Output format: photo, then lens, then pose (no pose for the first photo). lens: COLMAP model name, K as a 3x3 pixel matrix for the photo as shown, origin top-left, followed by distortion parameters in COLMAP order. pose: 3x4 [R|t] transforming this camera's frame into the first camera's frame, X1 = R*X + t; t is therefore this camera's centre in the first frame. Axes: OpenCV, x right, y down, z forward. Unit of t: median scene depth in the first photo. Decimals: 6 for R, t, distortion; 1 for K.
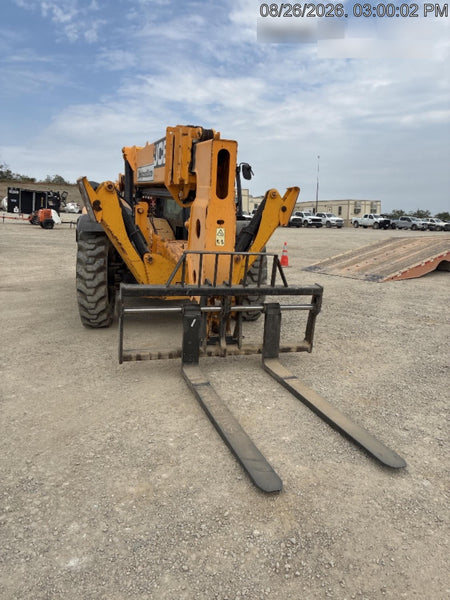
lens RADIAL K [[452.0, 0, 229.8], [0, 452.0, 298.2], [0, 0, 1]] dist [0.081049, -0.099277]
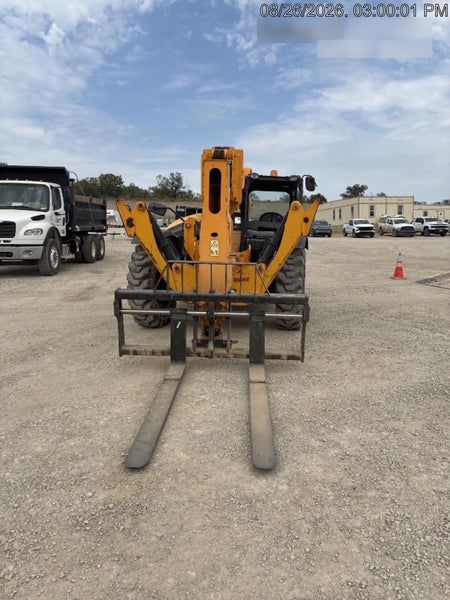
lens RADIAL K [[452.0, 0, 229.8], [0, 452.0, 298.2], [0, 0, 1]] dist [0.081049, -0.099277]
pose [[0.934695, 0.031540, -0.354050, 0.406820], [-0.040216, 0.999043, -0.017173, 0.002700], [0.353170, 0.030290, 0.935069, -0.003157]]
